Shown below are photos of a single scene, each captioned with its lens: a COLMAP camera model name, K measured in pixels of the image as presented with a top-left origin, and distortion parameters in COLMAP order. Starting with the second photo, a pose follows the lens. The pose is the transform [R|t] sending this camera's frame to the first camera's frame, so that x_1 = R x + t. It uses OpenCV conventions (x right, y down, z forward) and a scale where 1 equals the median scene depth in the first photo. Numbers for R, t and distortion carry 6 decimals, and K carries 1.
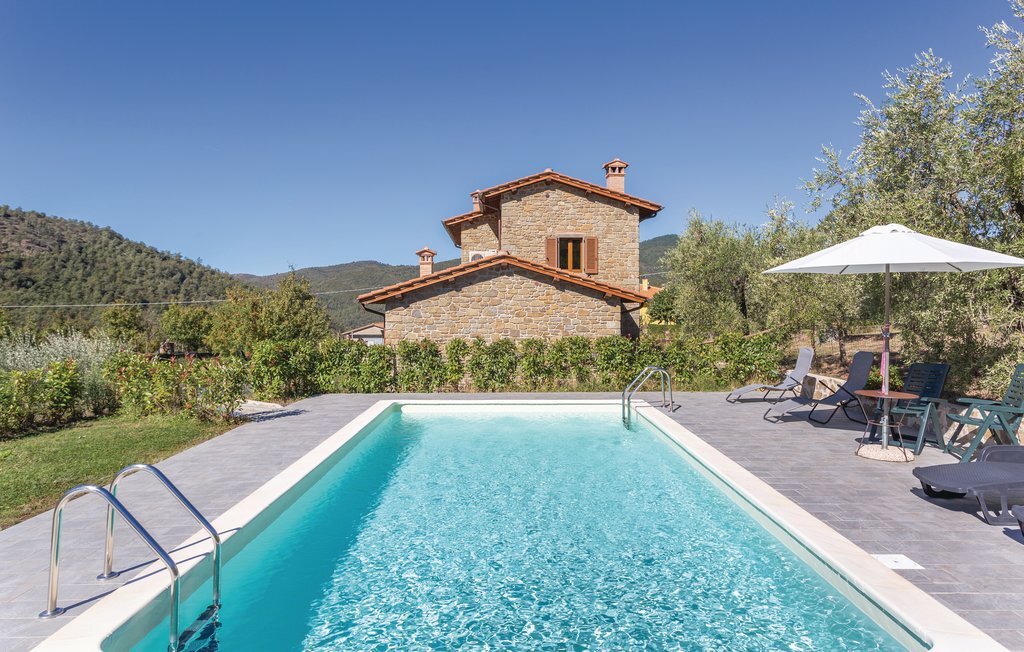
lens RADIAL K [[640.7, 0, 513.4], [0, 640.7, 315.6], [0, 0, 1]] dist [0.001569, 0.000737]
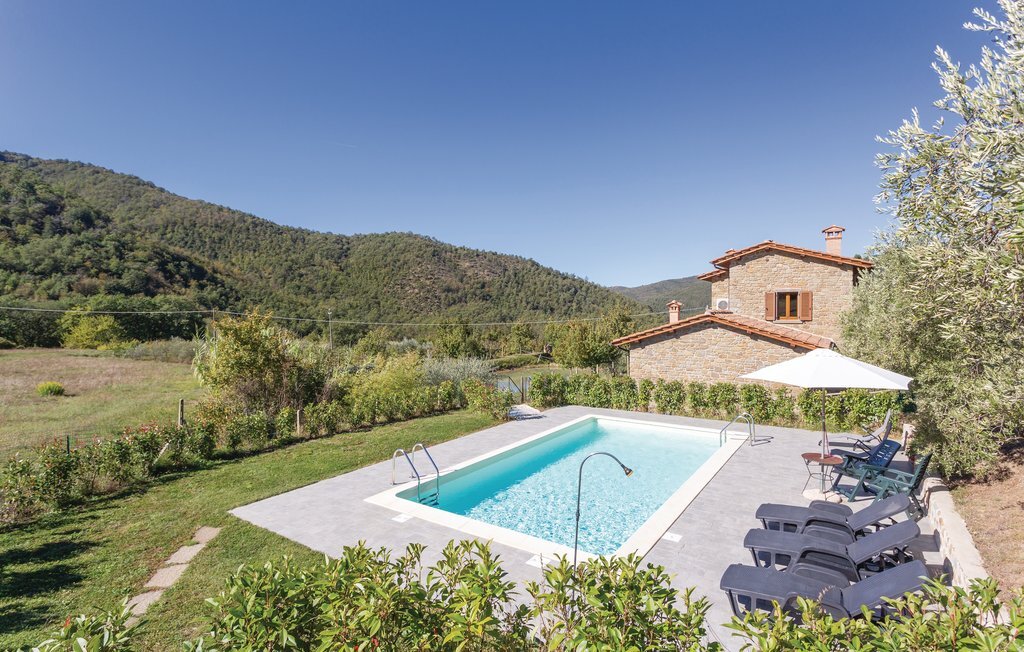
lens RADIAL K [[513.1, 0, 512.0], [0, 513.1, 326.0], [0, 0, 1]] dist [-0.004673, 0.000197]
pose [[0.823474, 0.013677, -0.567189, 0.218854], [-0.004409, 0.999833, 0.017709, -0.070665], [0.567336, -0.012082, 0.823397, -0.145274]]
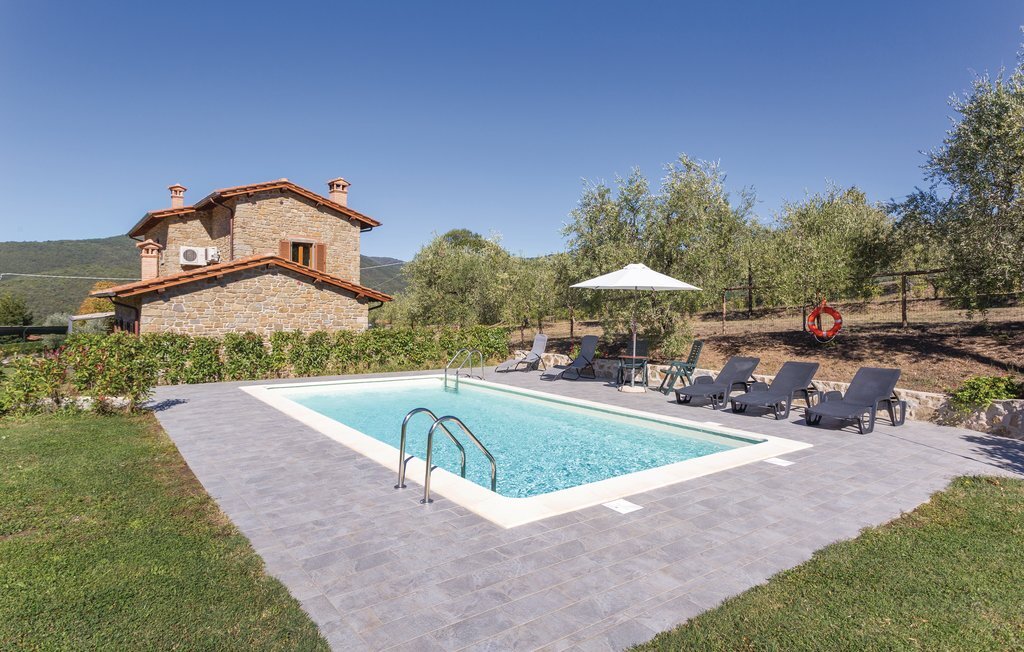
lens RADIAL K [[580.1, 0, 512.0], [0, 580.1, 326.0], [0, 0, 1]] dist [-0.006238, -0.001041]
pose [[0.801867, -0.003013, 0.597495, -0.225927], [-0.010065, 0.999777, 0.018550, 0.002496], [-0.597418, -0.020888, 0.801658, -0.037764]]
